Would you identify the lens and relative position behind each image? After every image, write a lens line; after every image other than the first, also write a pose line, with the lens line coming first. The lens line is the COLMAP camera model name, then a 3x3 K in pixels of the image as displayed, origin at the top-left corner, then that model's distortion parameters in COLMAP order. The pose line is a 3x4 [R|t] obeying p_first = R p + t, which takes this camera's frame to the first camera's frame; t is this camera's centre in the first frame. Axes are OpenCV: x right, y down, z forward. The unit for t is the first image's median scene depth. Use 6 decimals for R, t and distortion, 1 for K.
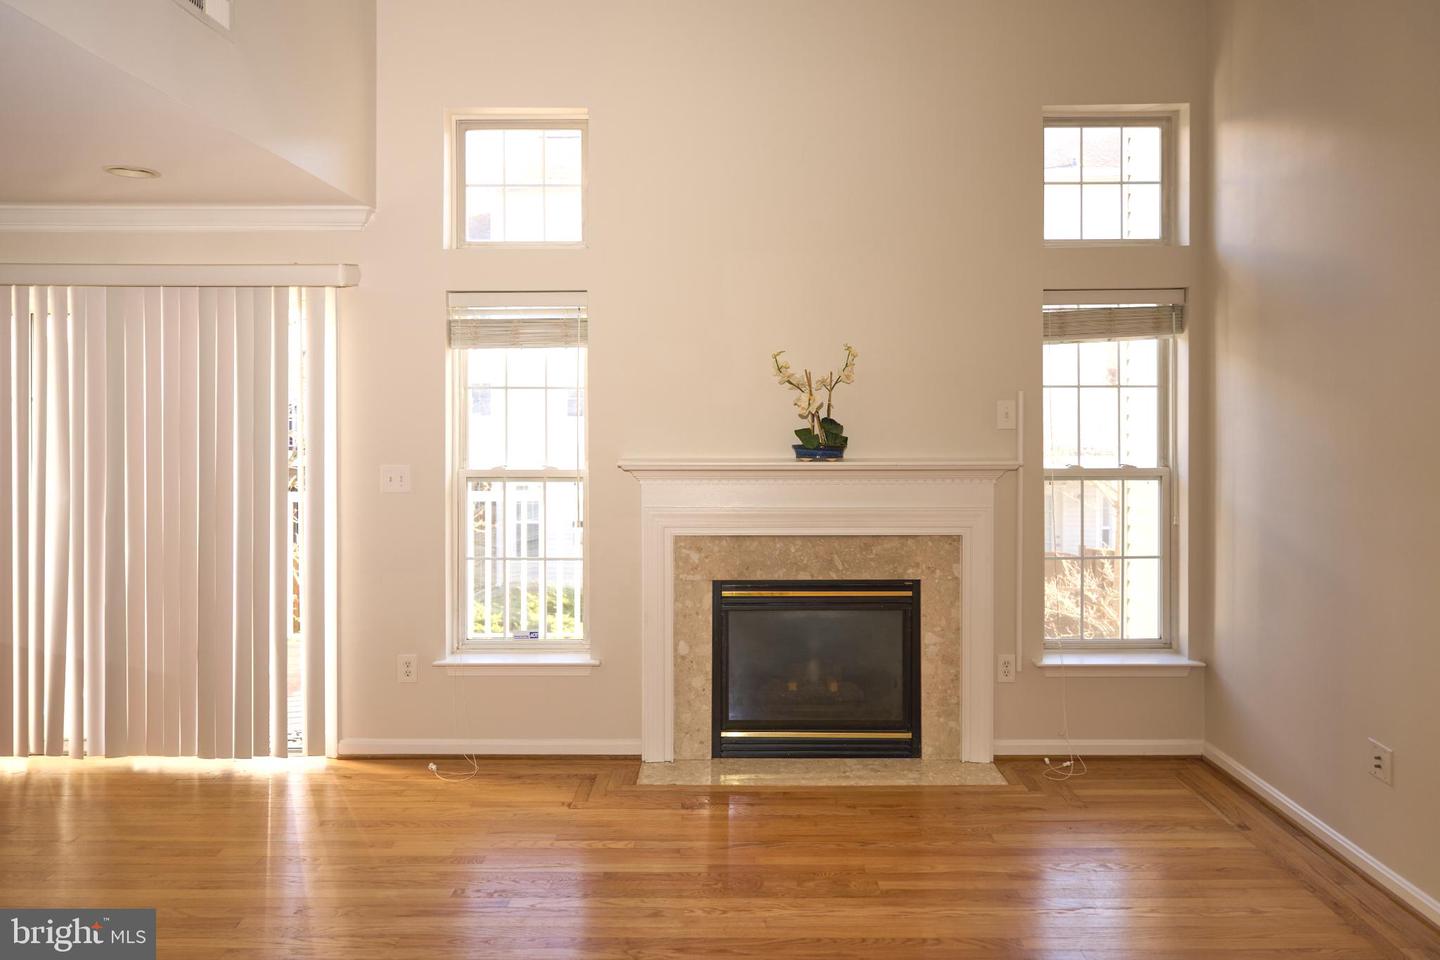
lens RADIAL K [[977.1, 0, 716.0], [0, 977.1, 450.8], [0, 0, 1]] dist [0.001797, 0.006365]
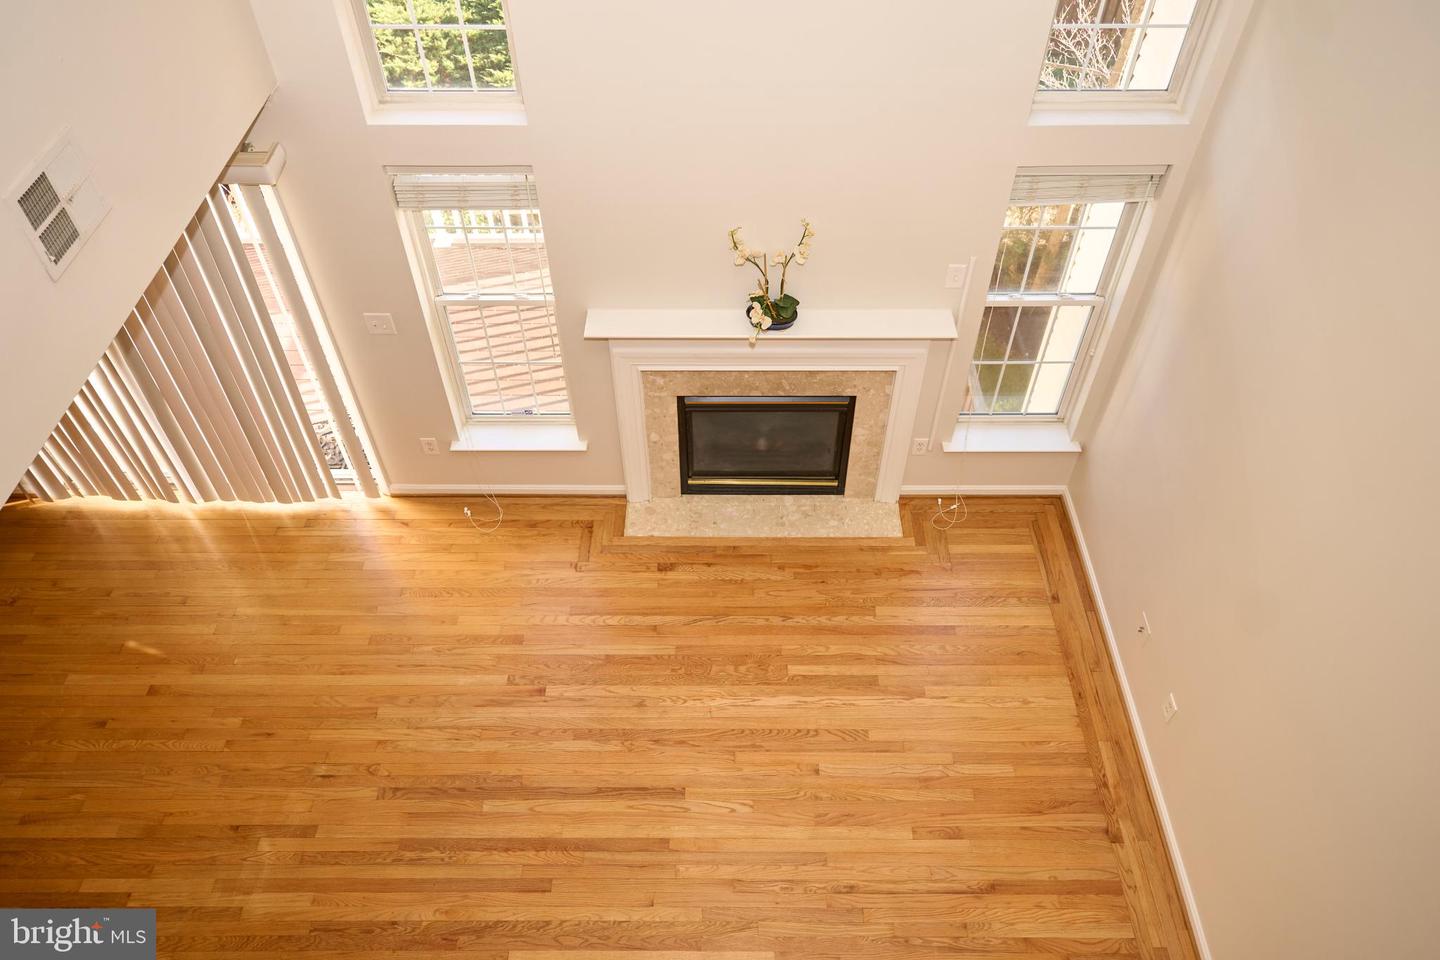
lens RADIAL K [[977.1, 0, 716.0], [0, 977.1, 450.8], [0, 0, 1]] dist [0.001797, 0.006365]
pose [[0.999974, -0.004957, -0.005272, 0.053166], [0.007237, 0.684946, 0.728558, -0.726927], [-0.000001, -0.728577, 0.684964, 0.175200]]
